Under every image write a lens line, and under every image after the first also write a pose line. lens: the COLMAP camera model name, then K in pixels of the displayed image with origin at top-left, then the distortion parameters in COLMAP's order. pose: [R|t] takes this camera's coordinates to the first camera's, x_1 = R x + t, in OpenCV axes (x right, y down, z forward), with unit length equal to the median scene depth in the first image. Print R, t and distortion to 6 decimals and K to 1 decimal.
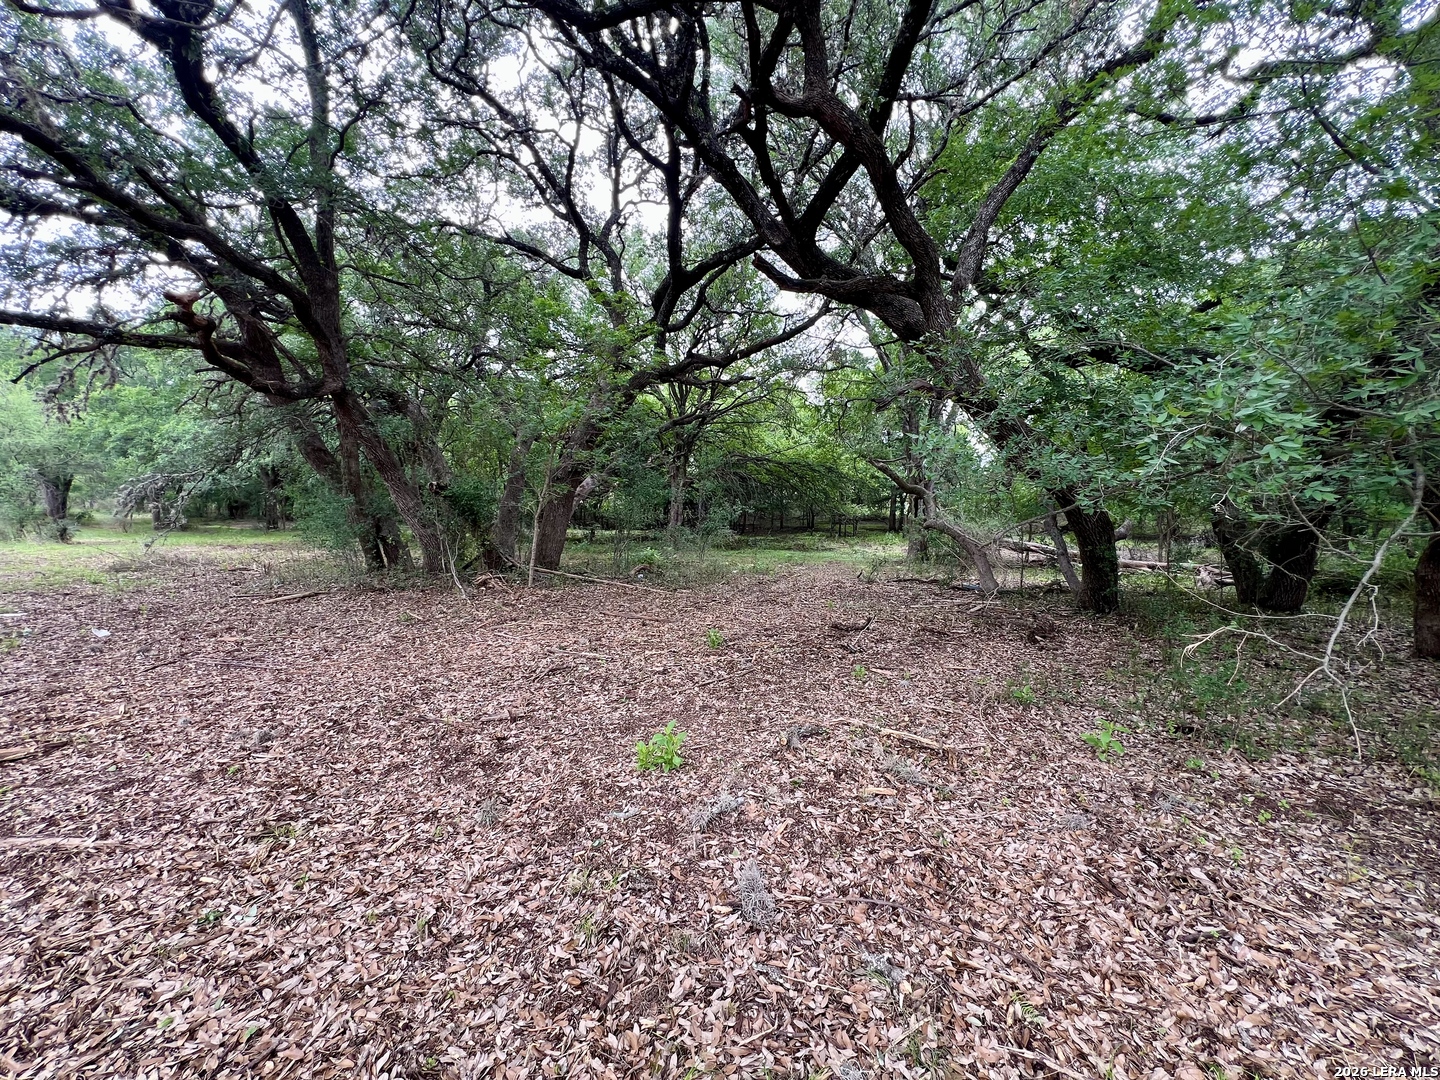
lens RADIAL K [[578.7, 0, 713.4], [0, 578.7, 542.9], [0, 0, 1]] dist [-0.002118, 0.000622]
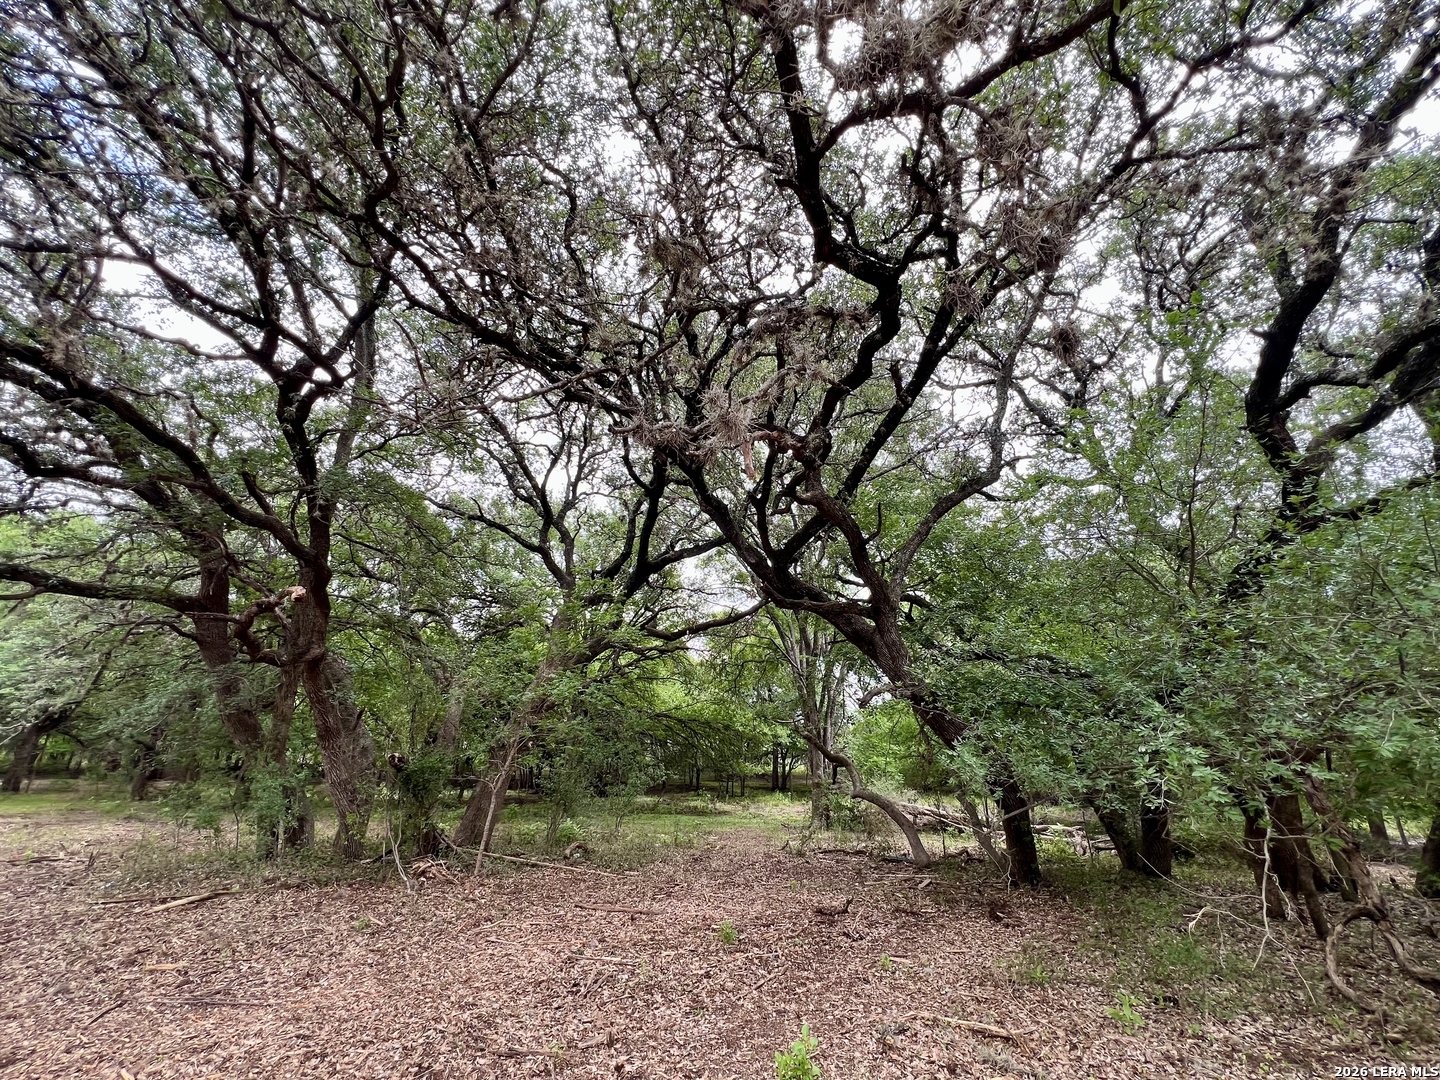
lens RADIAL K [[578.7, 0, 718.0], [0, 578.7, 535.1], [0, 0, 1]] dist [-0.002118, 0.000622]
pose [[0.972795, 0.089064, 0.213865, -0.136220], [0.008138, 0.909441, -0.415753, -0.021292], [-0.231527, 0.406182, 0.883975, -0.079961]]
